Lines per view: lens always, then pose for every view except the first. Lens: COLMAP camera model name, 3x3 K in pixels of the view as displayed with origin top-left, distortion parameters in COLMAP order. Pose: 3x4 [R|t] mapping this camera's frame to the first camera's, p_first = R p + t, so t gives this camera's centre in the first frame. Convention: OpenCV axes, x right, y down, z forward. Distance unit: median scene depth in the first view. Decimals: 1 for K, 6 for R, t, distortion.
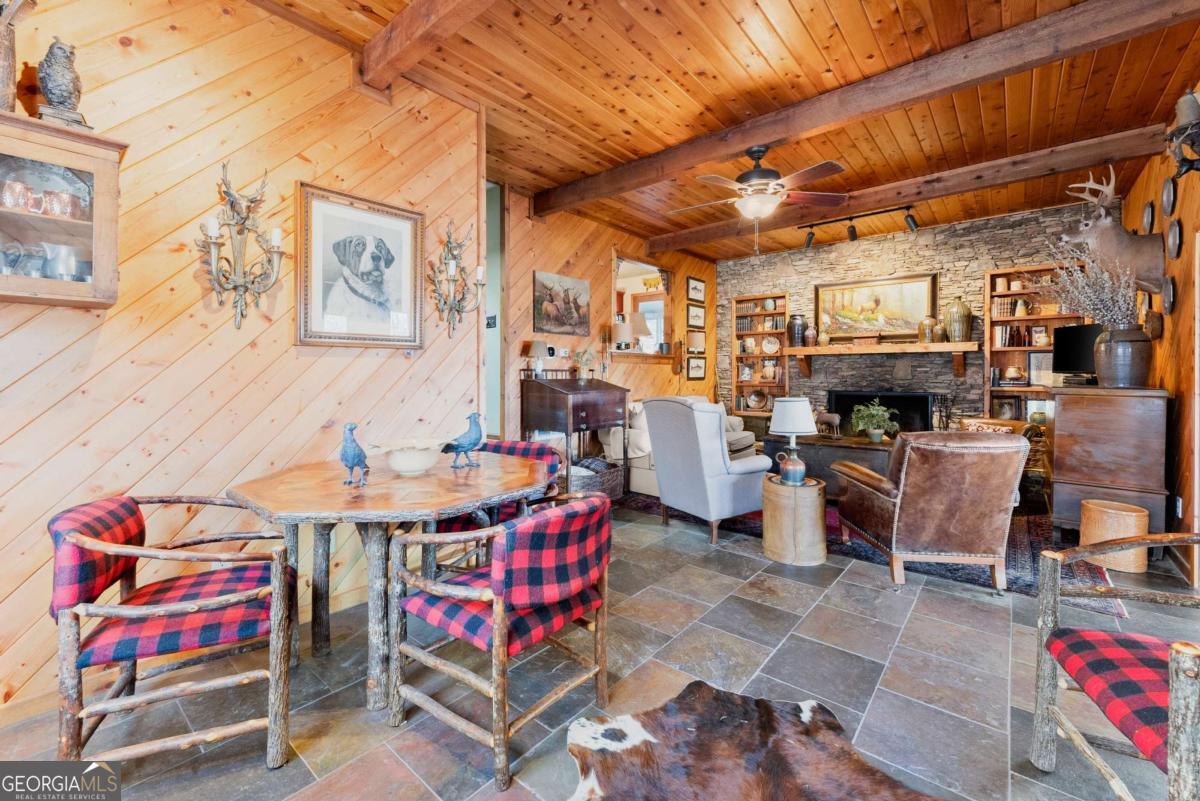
lens RADIAL K [[501.6, 0, 596.7], [0, 501.6, 375.5], [0, 0, 1]] dist [-0.005183, 0.000831]
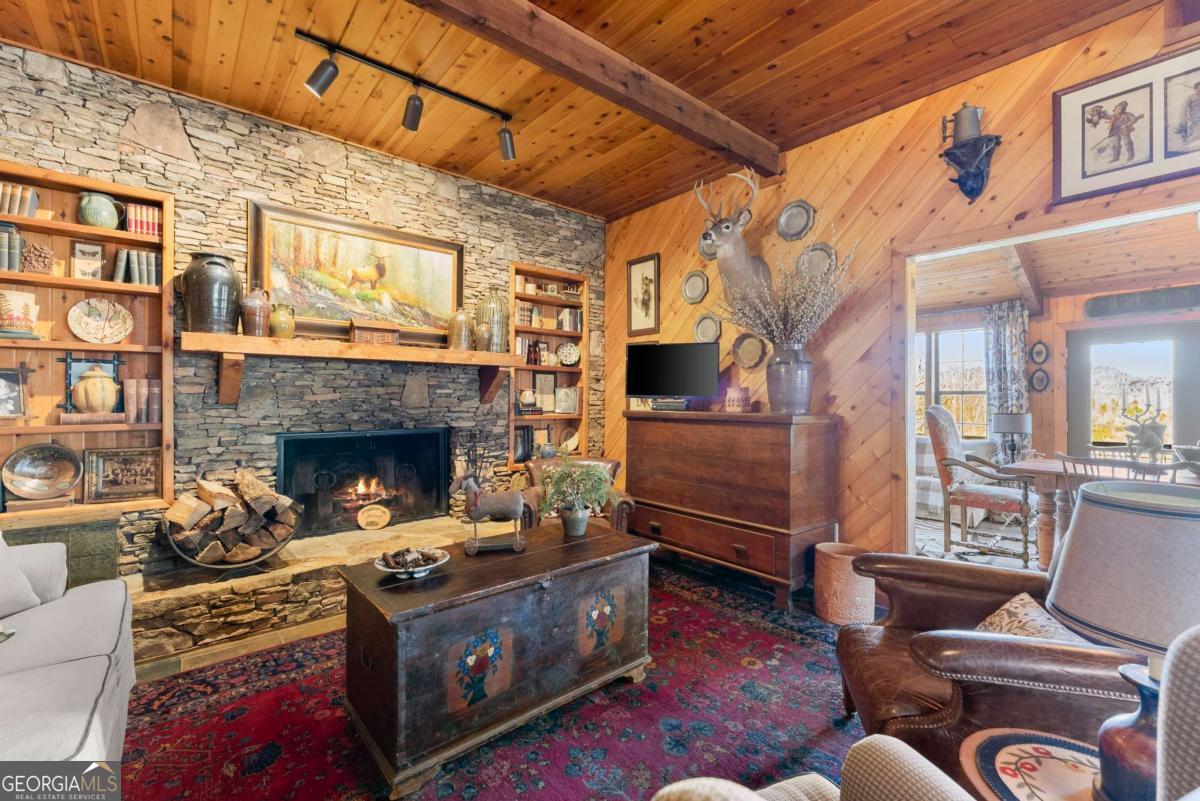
lens RADIAL K [[501.6, 0, 598.5], [0, 501.6, 399.7], [0, 0, 1]] dist [-0.005183, 0.000831]
pose [[0.174673, -0.002127, 0.984624, 0.052401], [0.002877, 0.999995, 0.001650, -0.001924], [-0.984622, 0.002544, 0.174678, 0.667209]]
